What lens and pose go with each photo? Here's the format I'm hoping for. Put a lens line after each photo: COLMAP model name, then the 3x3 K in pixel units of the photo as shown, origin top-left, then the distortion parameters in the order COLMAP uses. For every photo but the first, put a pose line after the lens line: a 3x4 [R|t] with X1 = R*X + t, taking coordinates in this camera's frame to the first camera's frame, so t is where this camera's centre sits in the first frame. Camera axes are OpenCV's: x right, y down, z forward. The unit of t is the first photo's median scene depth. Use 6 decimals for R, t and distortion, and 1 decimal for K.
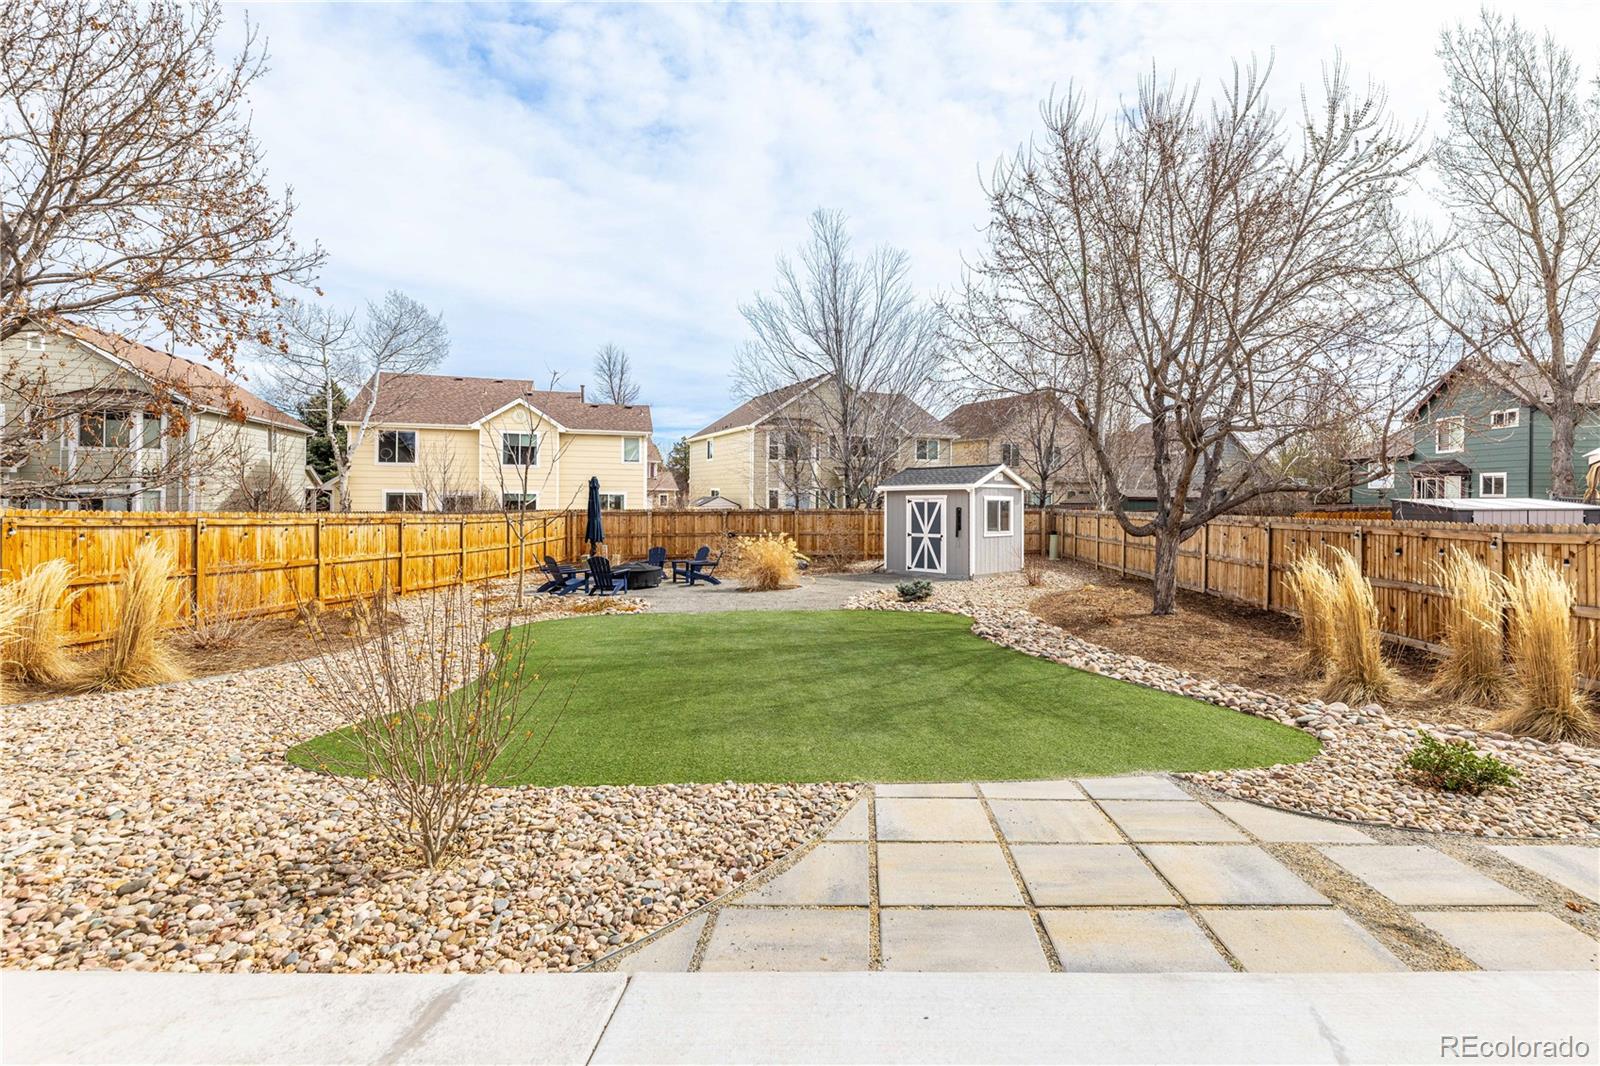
lens RADIAL K [[690.3, 0, 802.8], [0, 690.3, 518.7], [0, 0, 1]] dist [0.001225, 0.000190]
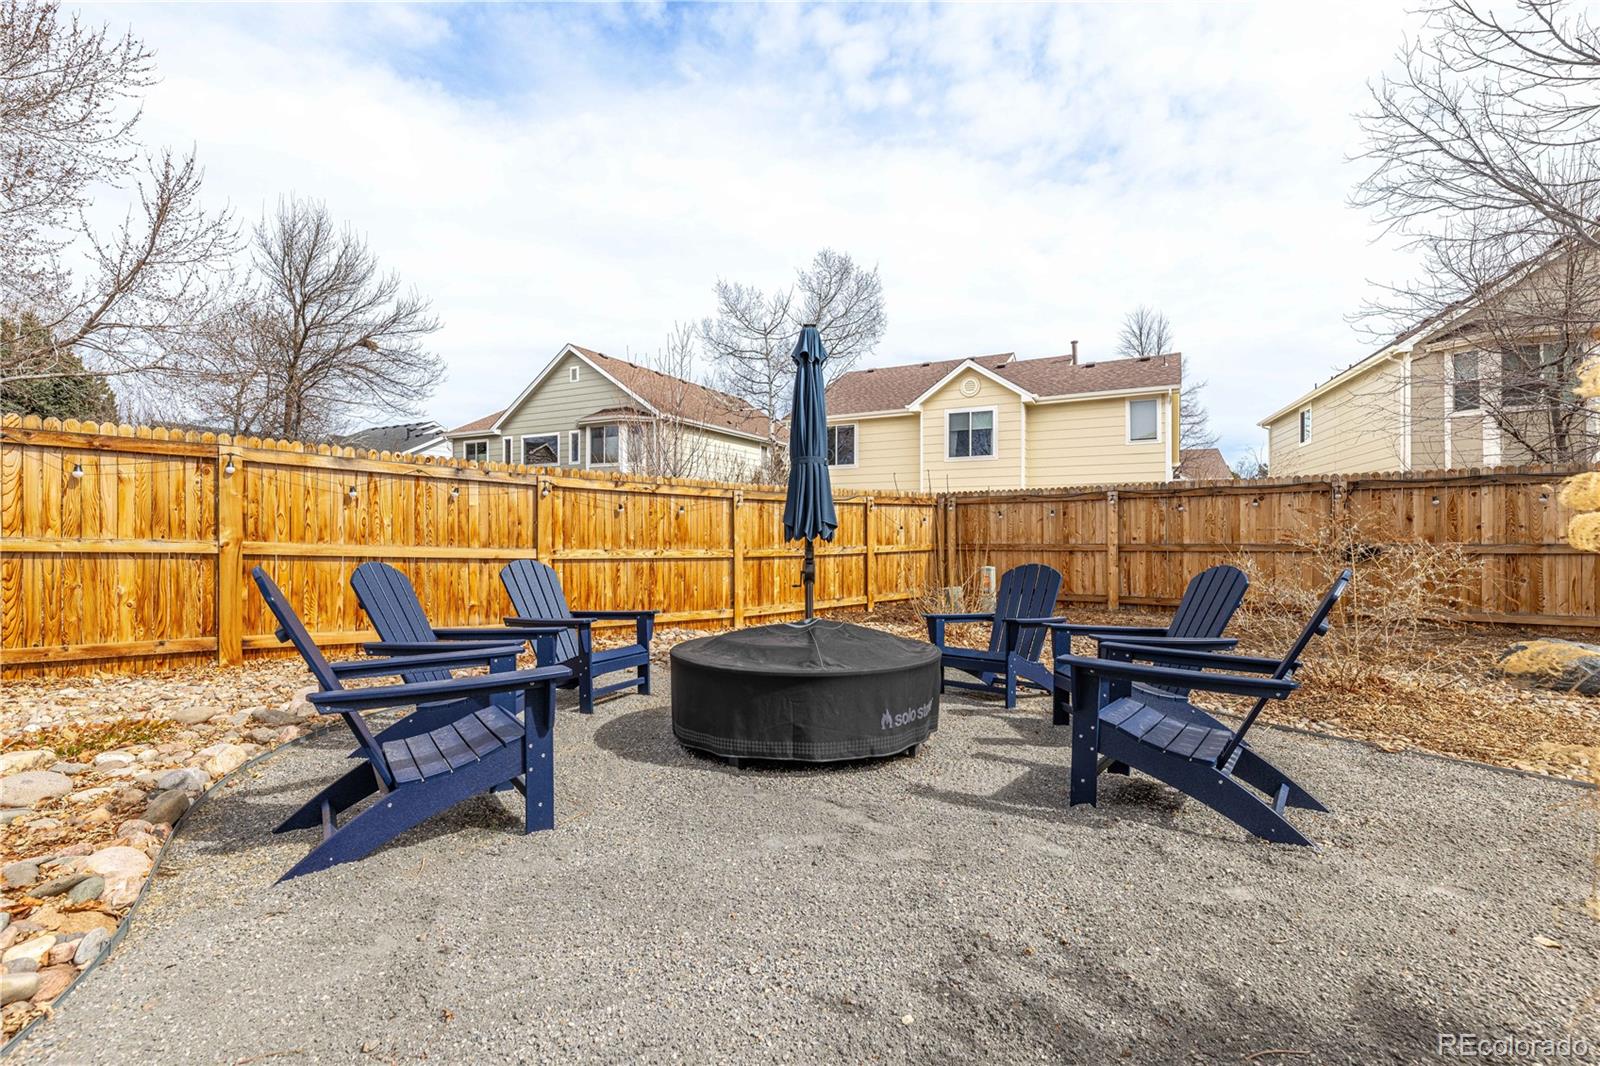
lens RADIAL K [[708.2, 0, 789.4], [0, 708.2, 532.5], [0, 0, 1]] dist [-0.000030, -0.000738]
pose [[0.721544, -0.001424, -0.692367, -0.043037], [-0.015963, 0.999698, -0.018692, 0.016619], [0.692184, 0.024539, 0.721304, 0.355035]]
